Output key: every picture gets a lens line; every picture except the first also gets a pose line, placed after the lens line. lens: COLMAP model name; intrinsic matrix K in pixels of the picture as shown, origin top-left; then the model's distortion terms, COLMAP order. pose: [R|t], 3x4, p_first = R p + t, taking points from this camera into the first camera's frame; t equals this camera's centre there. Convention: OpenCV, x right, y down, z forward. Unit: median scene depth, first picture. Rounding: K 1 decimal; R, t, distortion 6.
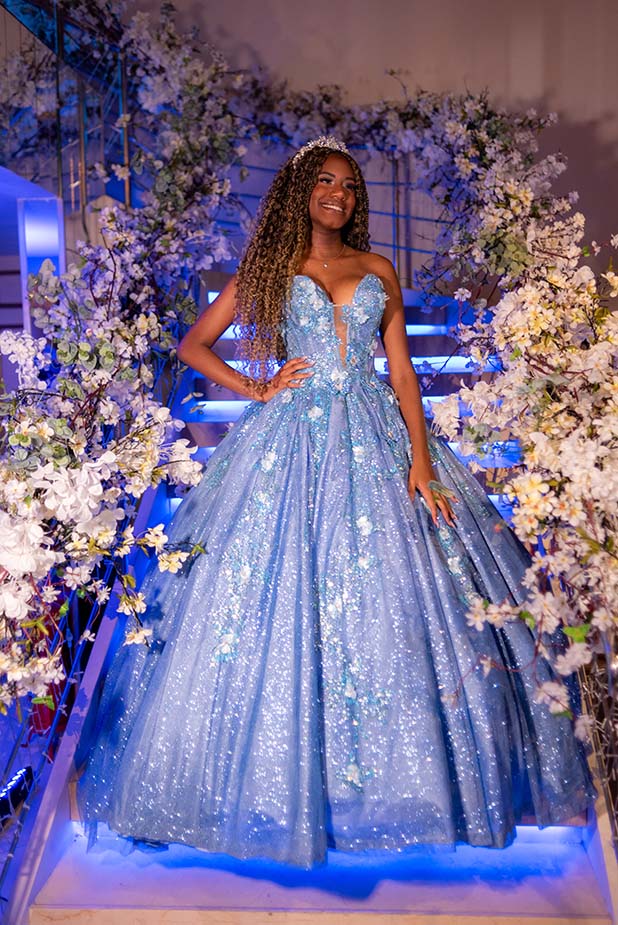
lens RADIAL K [[963.6, 0, 304.4], [0, 963.6, 449.0], [0, 0, 1]] dist [-0.006892, 0.019910]
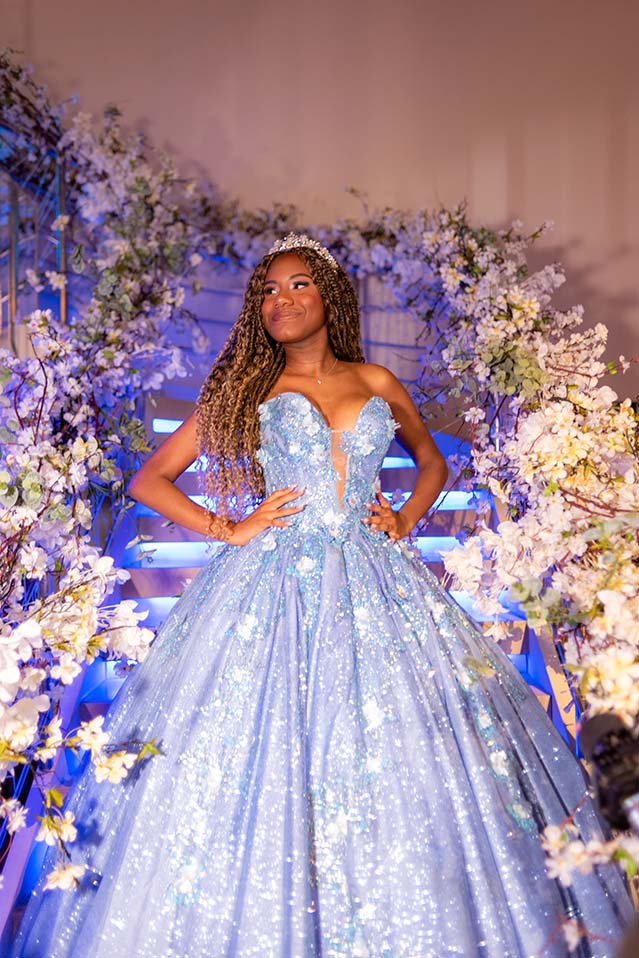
lens RADIAL K [[980.0, 0, 319.5], [0, 980.0, 479.0], [0, 0, 1]] dist [0.007368, -0.000181]
pose [[0.996930, 0.002797, 0.078249, -0.026903], [0.005701, 0.994116, -0.108170, -0.013347], [-0.078091, 0.108284, 0.991048, 0.147984]]
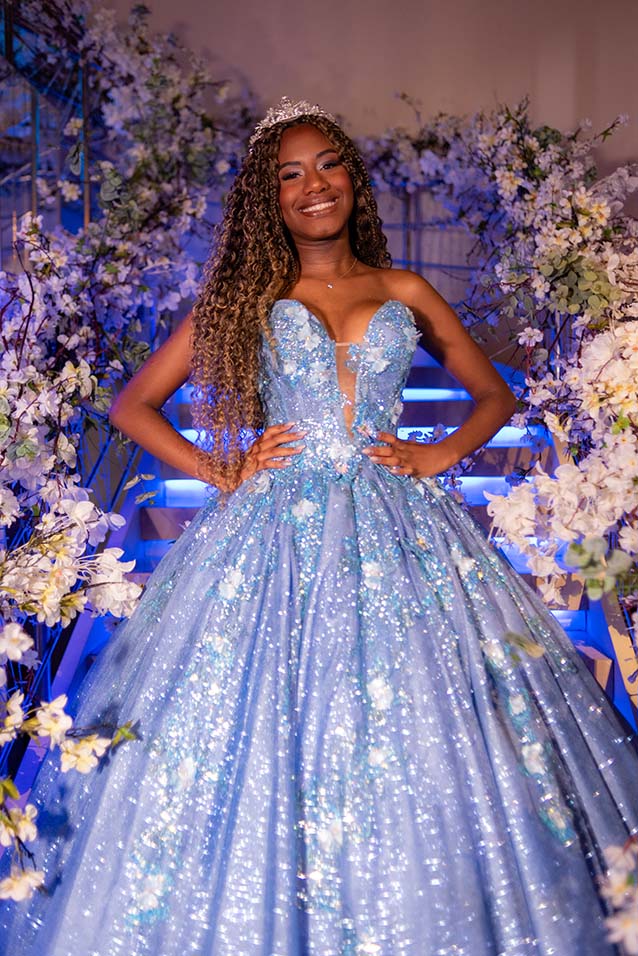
lens RADIAL K [[995.9, 0, 314.3], [0, 995.9, 464.1], [0, 0, 1]] dist [-0.006892, 0.019910]
pose [[0.999816, 0.009153, 0.016847, -0.001190], [-0.008186, 0.998363, -0.056602, -0.022325], [-0.017338, 0.056454, 0.998255, 0.235696]]
